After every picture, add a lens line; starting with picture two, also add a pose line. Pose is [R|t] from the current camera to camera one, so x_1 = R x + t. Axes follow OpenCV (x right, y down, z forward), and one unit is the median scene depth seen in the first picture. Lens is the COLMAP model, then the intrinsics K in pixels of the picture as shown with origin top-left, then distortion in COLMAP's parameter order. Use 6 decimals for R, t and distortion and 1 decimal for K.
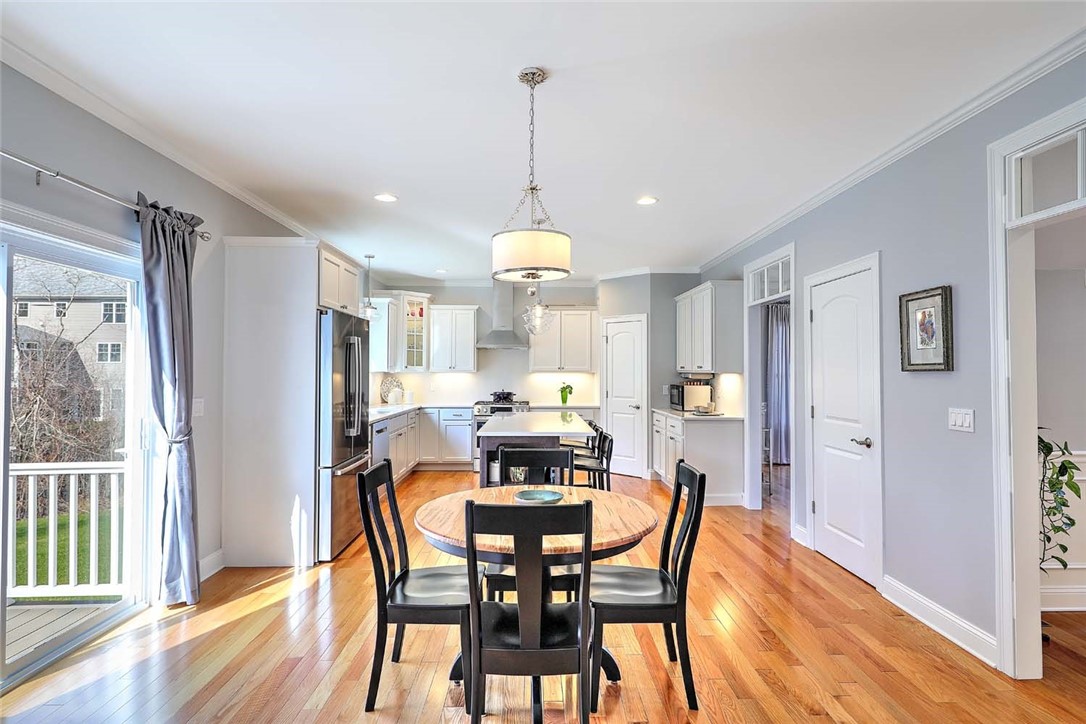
lens RADIAL K [[555.3, 0, 543.0], [0, 555.3, 362.0], [0, 0, 1]] dist [0.003184, 0.000404]
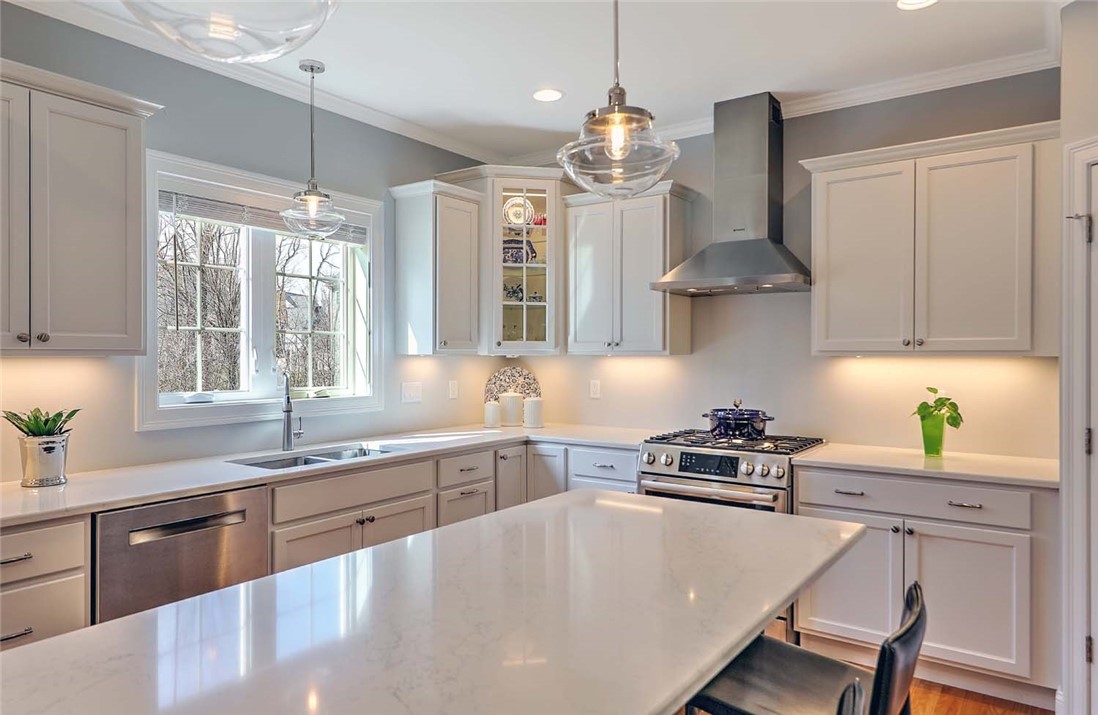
lens RADIAL K [[713.2, 0, 549.0], [0, 713.2, 357.5], [0, 0, 1]] dist [0.025336, 0.000156]
pose [[0.804593, 0.001079, -0.593826, 0.111638], [0.011639, 0.999778, 0.017587, 0.010233], [0.593713, -0.021062, 0.804401, 0.575224]]
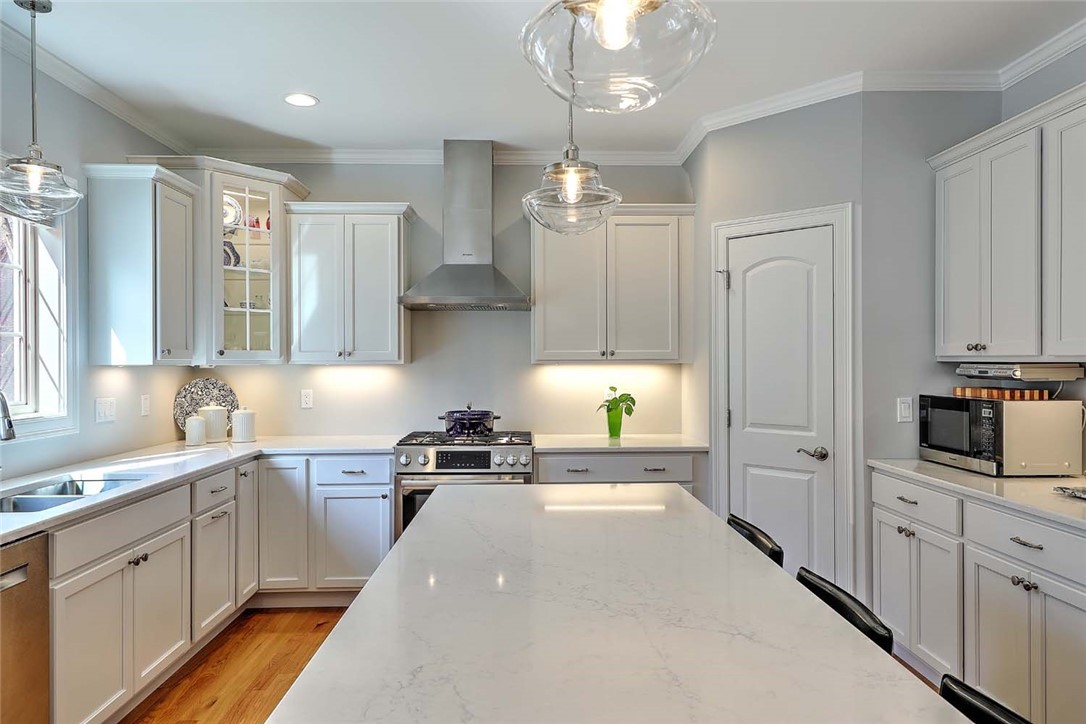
lens RADIAL K [[691.4, 0, 543.0], [0, 691.4, 362.0], [0, 0, 1]] dist [0.015372, 0.000617]
pose [[0.999944, -0.006695, 0.008173, -0.021222], [0.006557, 0.999837, 0.016807, 0.008730], [-0.008284, -0.016752, 0.999825, 0.501124]]
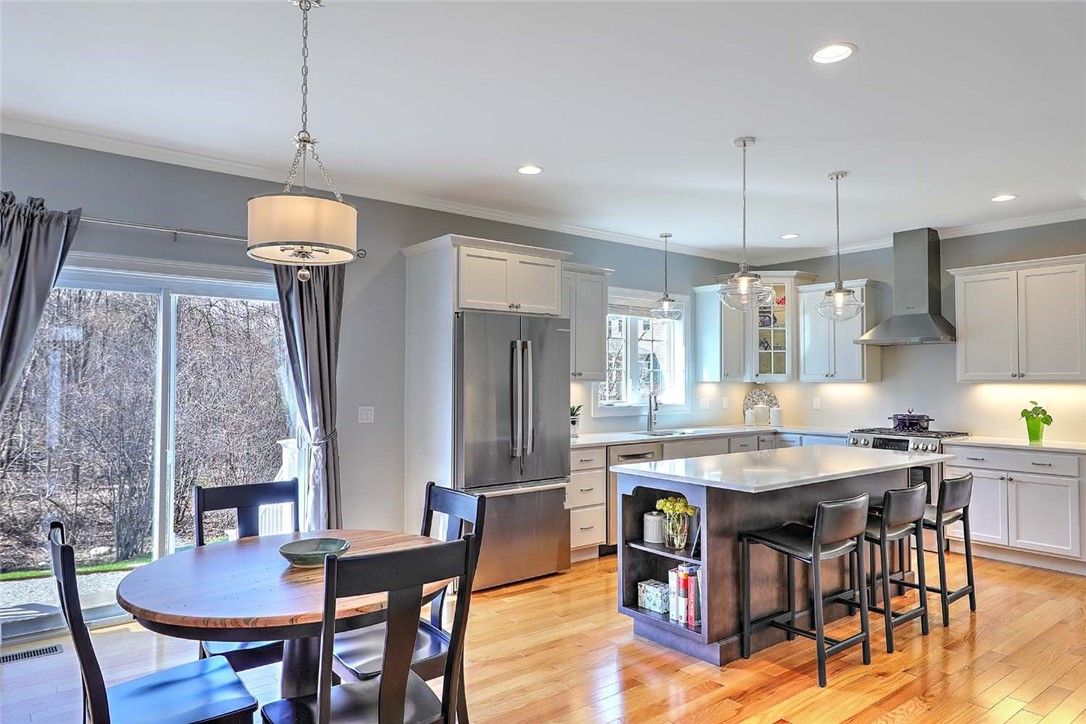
lens RADIAL K [[691.4, 0, 543.0], [0, 691.4, 362.0], [0, 0, 1]] dist [0.015372, 0.000617]
pose [[0.607540, -0.022588, -0.793968, 0.304511], [0.012789, 0.999744, -0.018656, 0.004899], [0.794186, 0.001180, 0.607673, 0.221182]]
